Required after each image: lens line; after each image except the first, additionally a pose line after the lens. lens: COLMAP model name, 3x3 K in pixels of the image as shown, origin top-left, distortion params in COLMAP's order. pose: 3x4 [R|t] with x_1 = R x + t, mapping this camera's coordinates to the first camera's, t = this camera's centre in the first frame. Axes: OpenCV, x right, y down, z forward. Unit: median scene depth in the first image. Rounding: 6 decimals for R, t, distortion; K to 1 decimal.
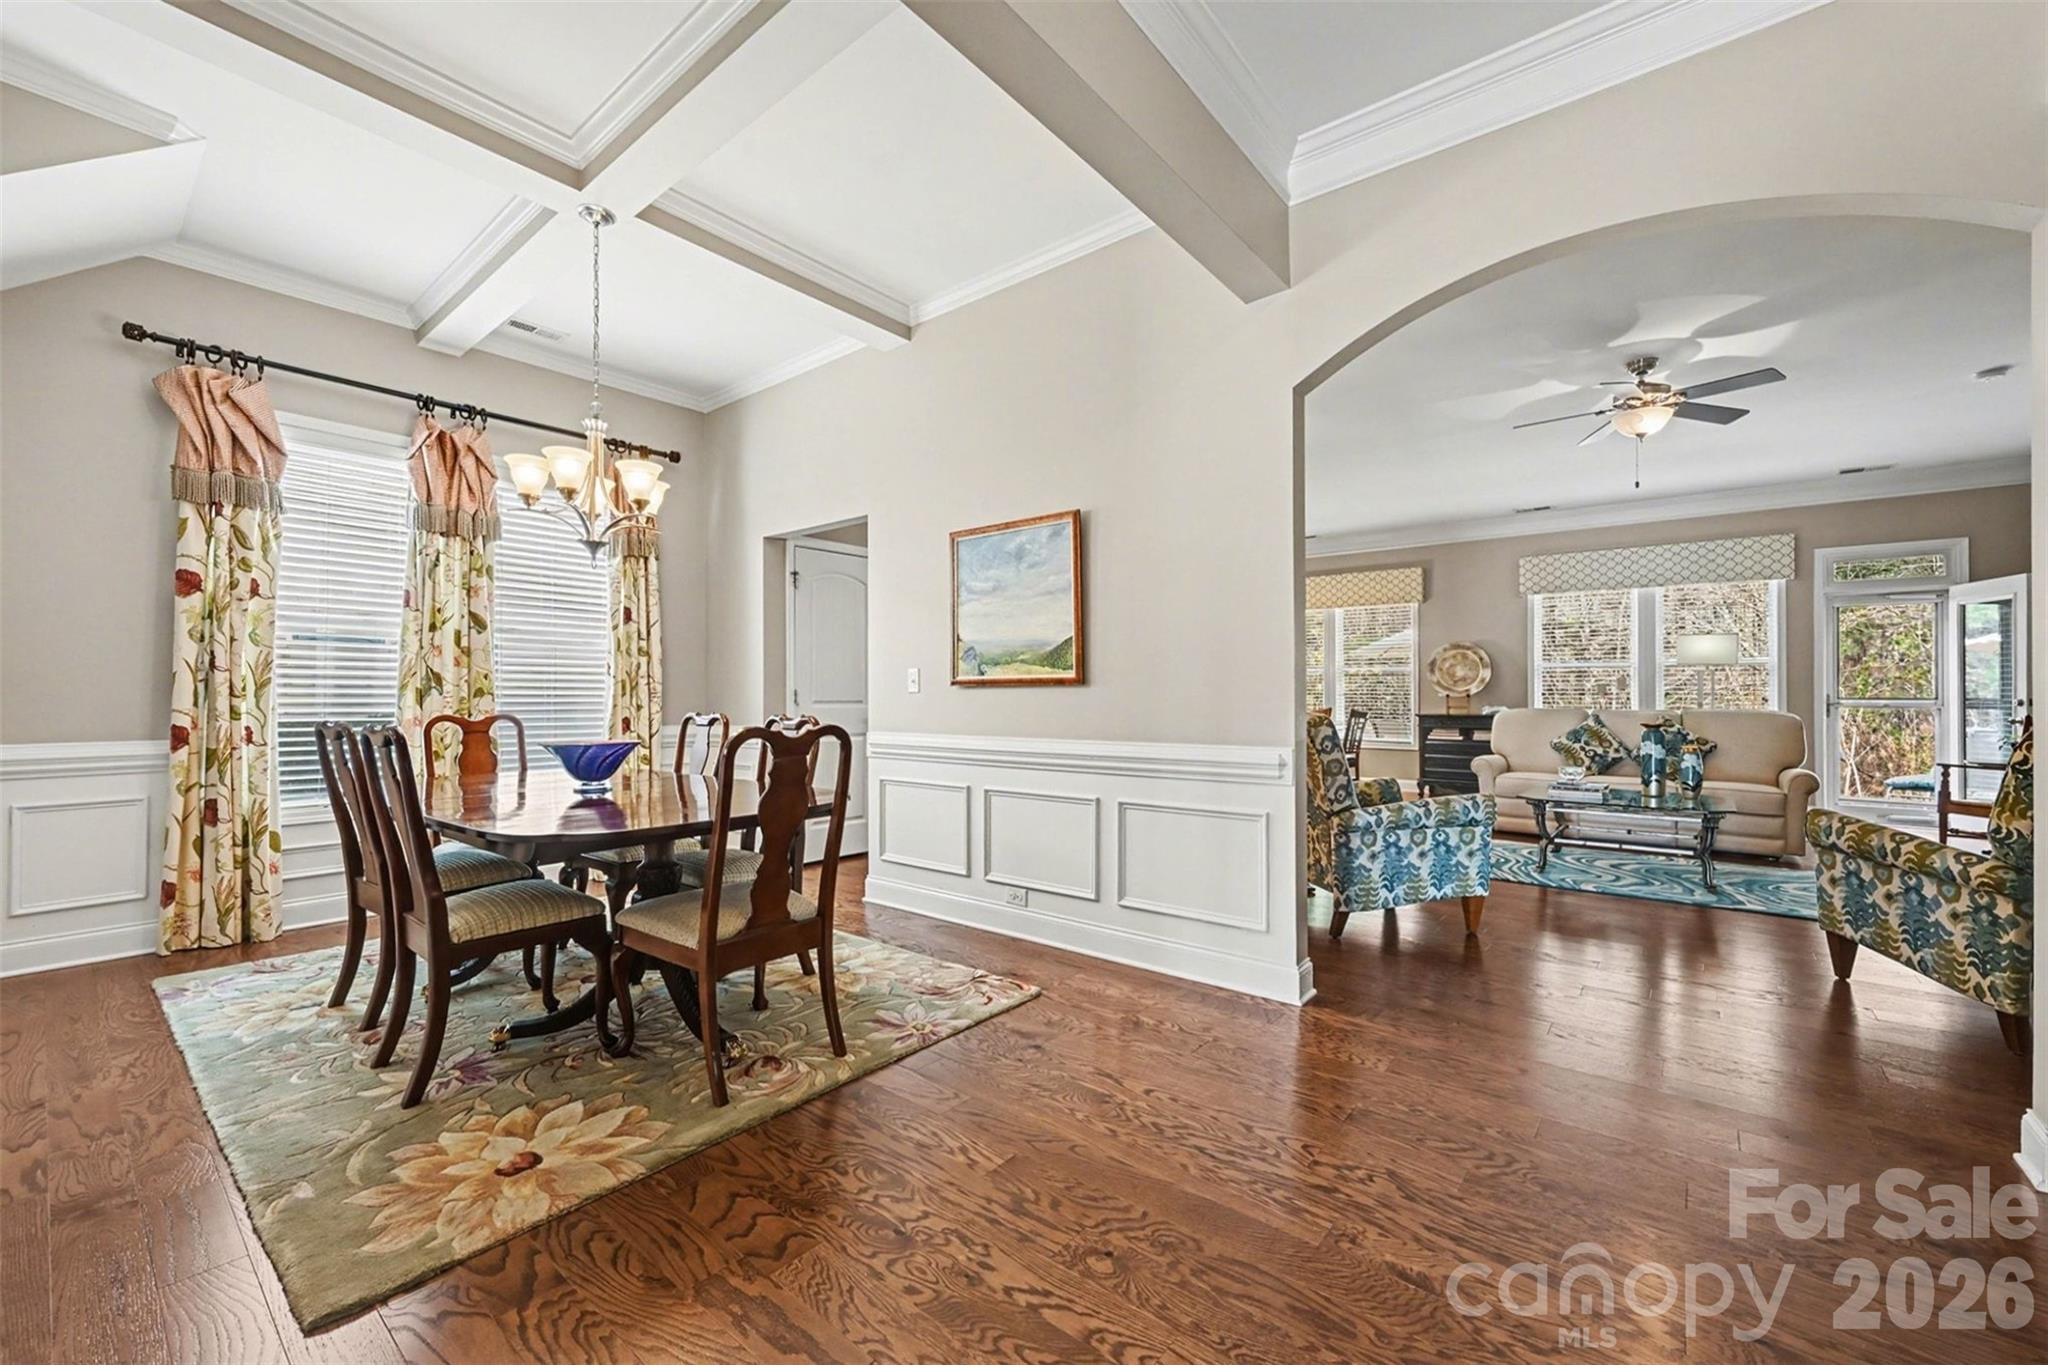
lens RADIAL K [[822.2, 0, 1029.3], [0, 822.2, 697.6], [0, 0, 1]] dist [-0.003483, 0.001309]
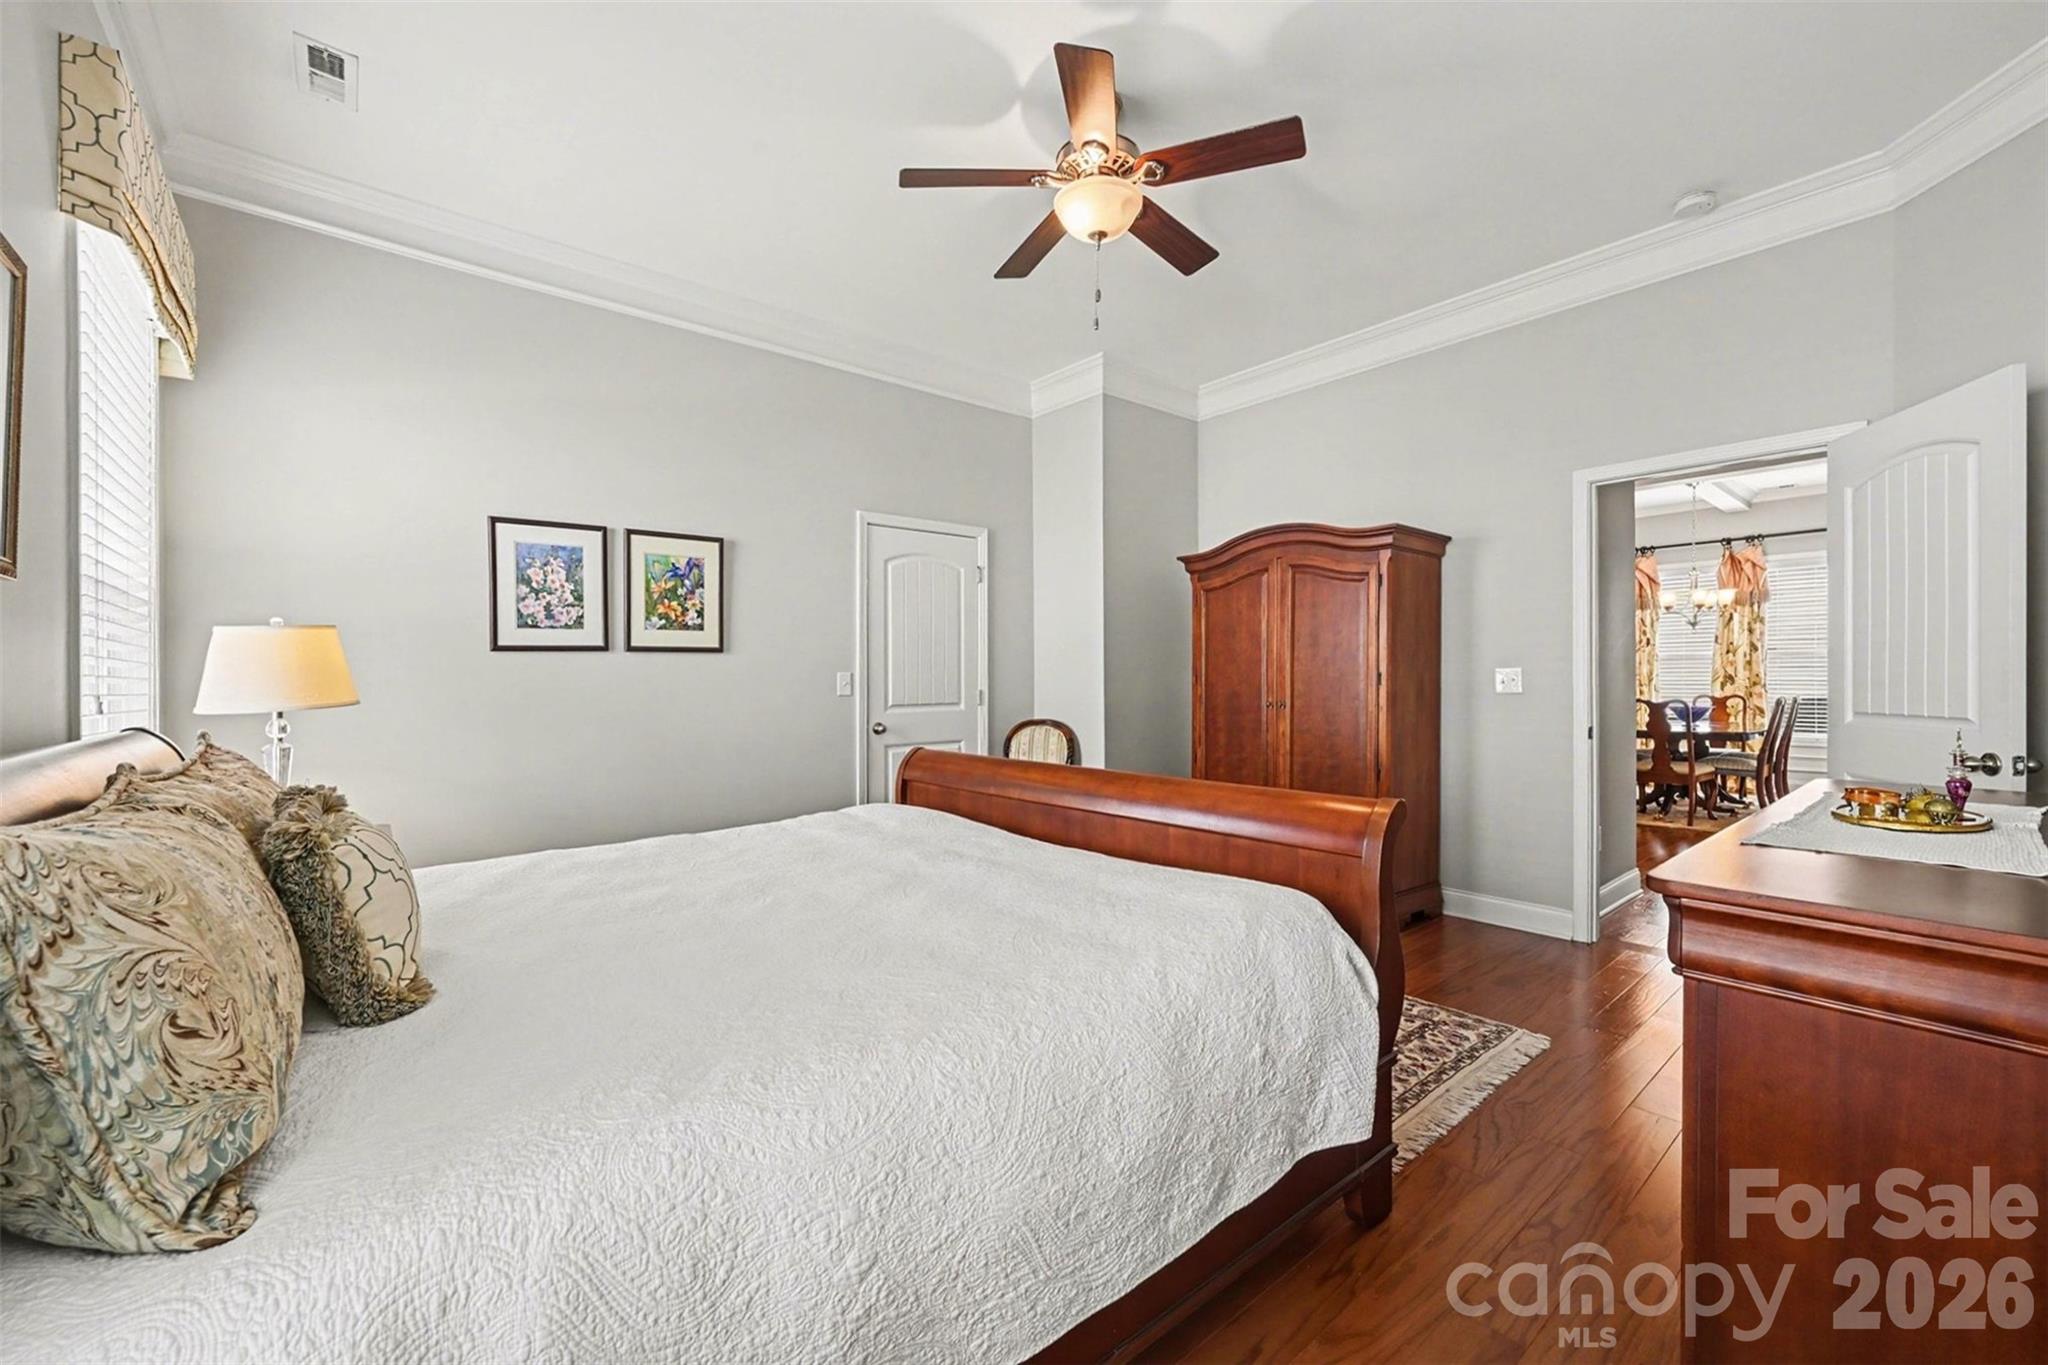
lens RADIAL K [[822.2, 0, 1022.6], [0, 822.2, 682.5], [0, 0, 1]] dist [-0.003483, 0.001309]
pose [[-0.202715, 0.008885, -0.979197, 1.652715], [0.003542, 0.999959, 0.008340, -0.033545], [0.979231, -0.001778, -0.202739, -0.305548]]
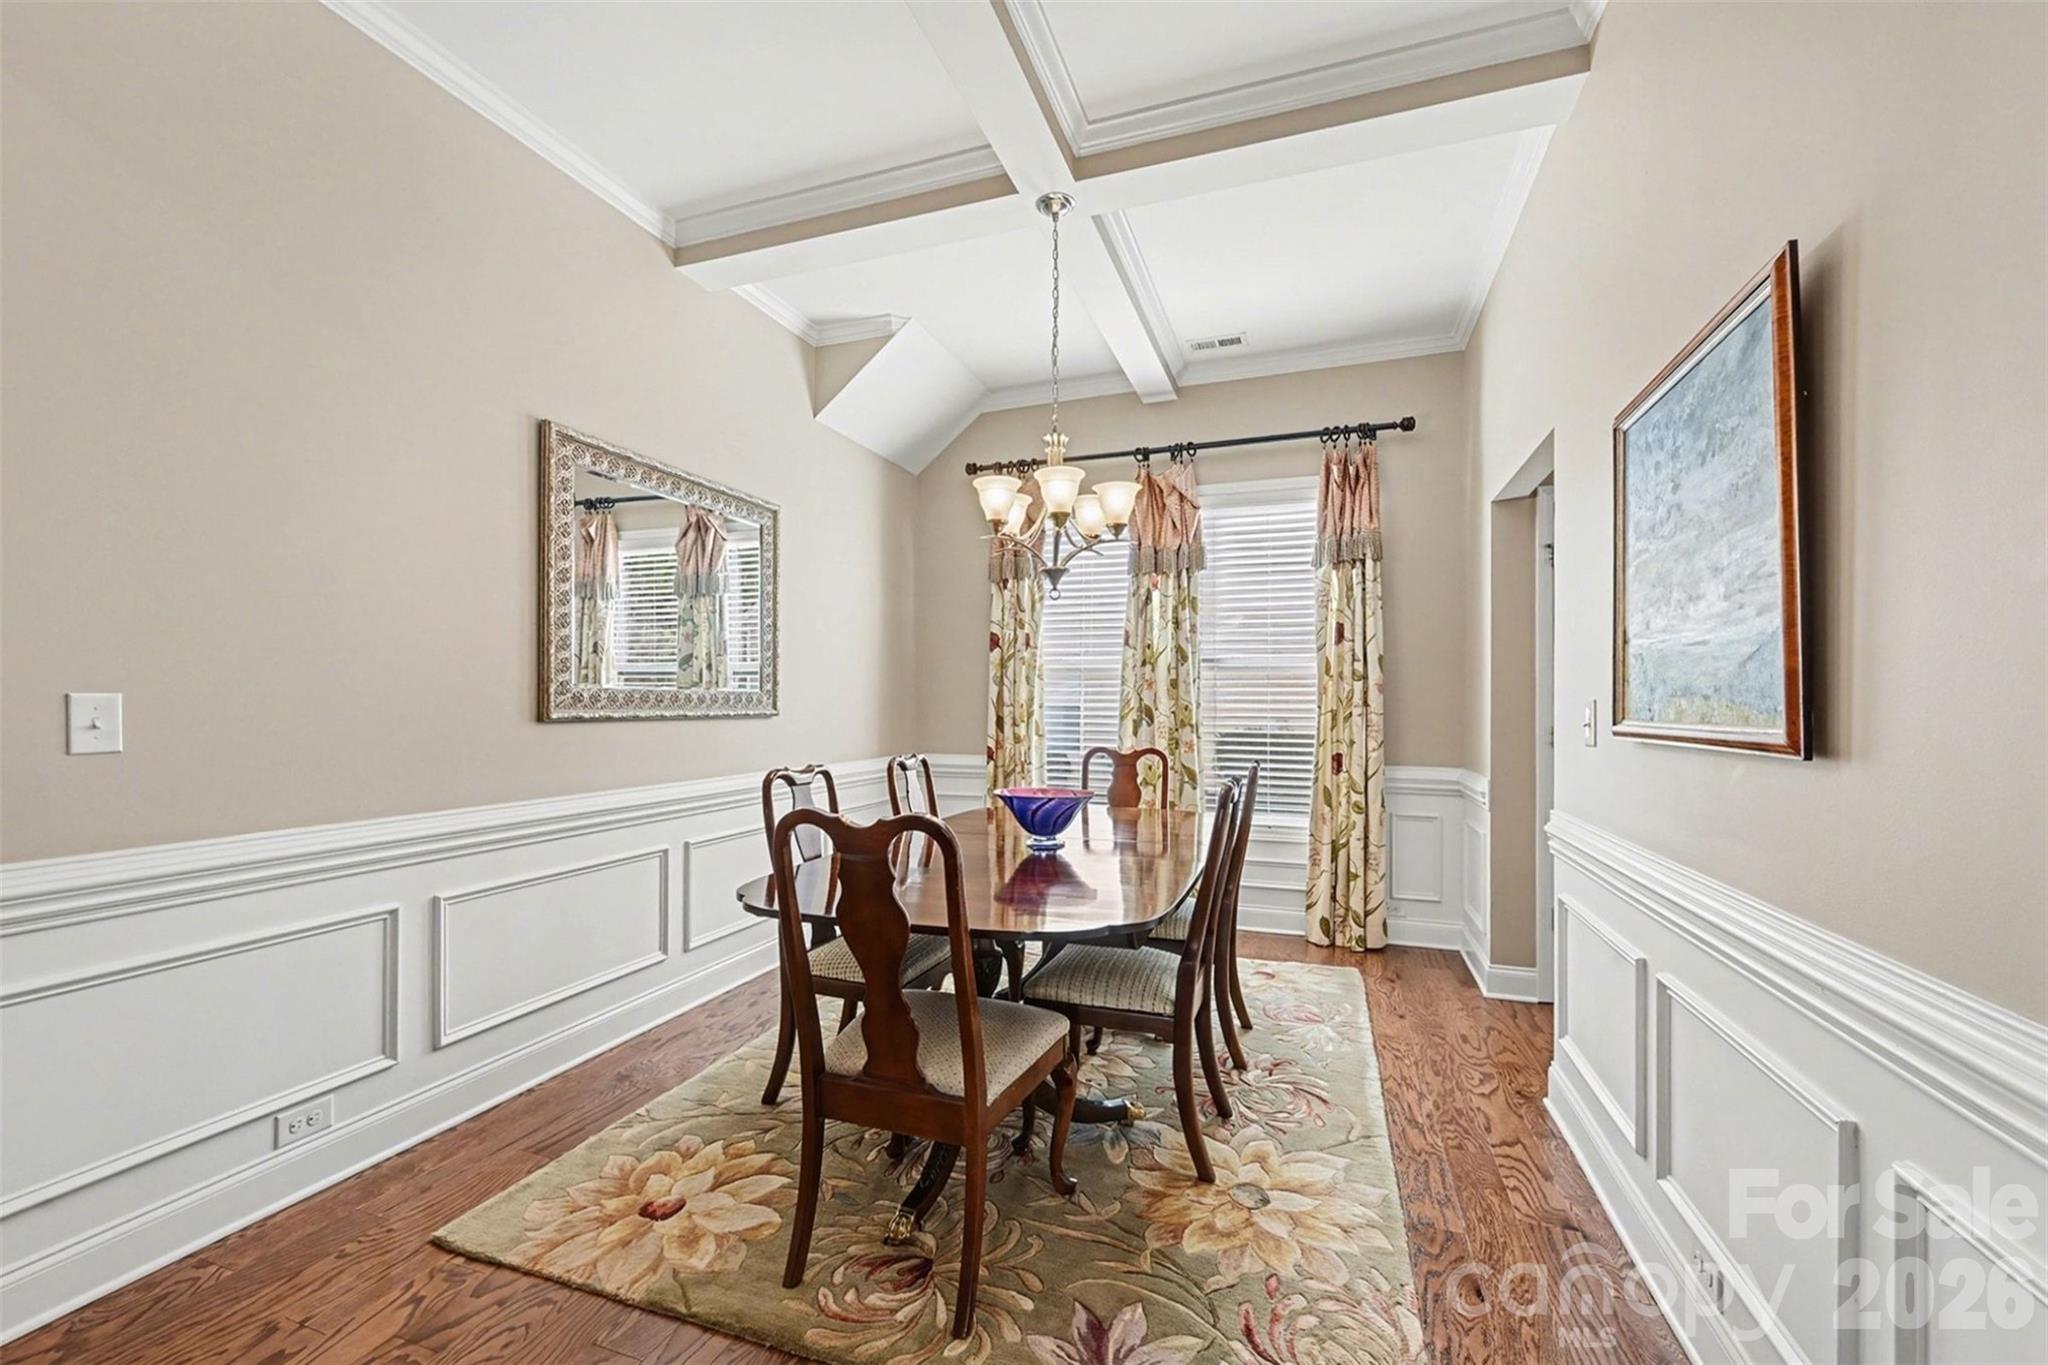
lens RADIAL K [[822.2, 0, 1037.9], [0, 822.2, 704.4], [0, 0, 1]] dist [-0.003483, 0.001309]
pose [[0.333199, 0.005147, -0.942842, 0.242526], [-0.004739, 0.999982, 0.003784, -0.035211], [0.942844, 0.003207, 0.333218, 0.523258]]
